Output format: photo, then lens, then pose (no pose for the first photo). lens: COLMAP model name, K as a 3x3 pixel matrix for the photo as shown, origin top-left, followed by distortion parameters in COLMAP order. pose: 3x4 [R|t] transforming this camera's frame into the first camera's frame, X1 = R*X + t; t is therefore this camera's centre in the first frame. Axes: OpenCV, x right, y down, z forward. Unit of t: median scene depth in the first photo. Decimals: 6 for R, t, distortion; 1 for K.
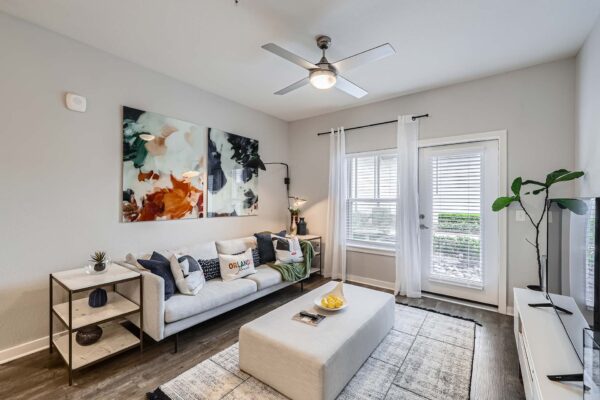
lens RADIAL K [[253.4, 0, 296.0], [0, 253.4, 199.5], [0, 0, 1]] dist [0.009344, -0.000904]
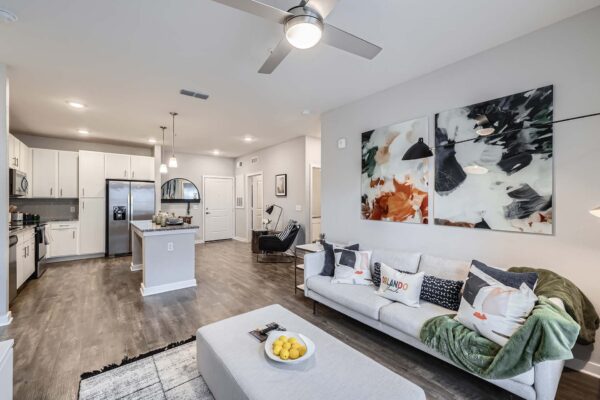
lens RADIAL K [[253.4, 0, 301.8], [0, 253.4, 199.0], [0, 0, 1]] dist [0.009344, -0.000904]
pose [[-0.233373, -0.010318, -0.972333, 0.555404], [-0.004275, 0.999945, -0.009585, -0.002203], [0.972378, 0.001919, -0.233404, 0.795289]]
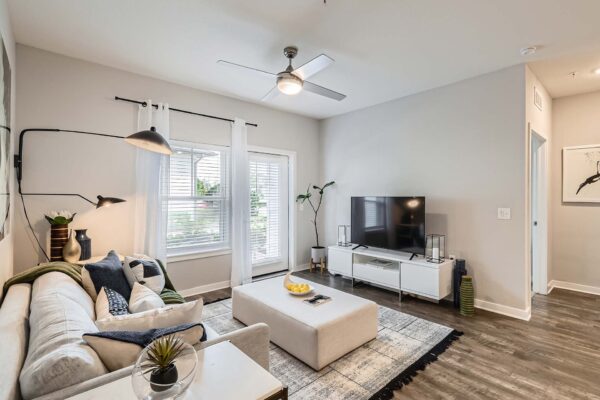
lens RADIAL K [[289.9, 0, 343.6], [0, 289.9, 196.8], [0, 0, 1]] dist [0.004089, 0.000937]
pose [[0.115301, -0.002835, 0.993327, -0.740280], [0.002511, 0.999994, 0.002563, -0.004846], [-0.993327, 0.002199, 0.115307, 0.431928]]
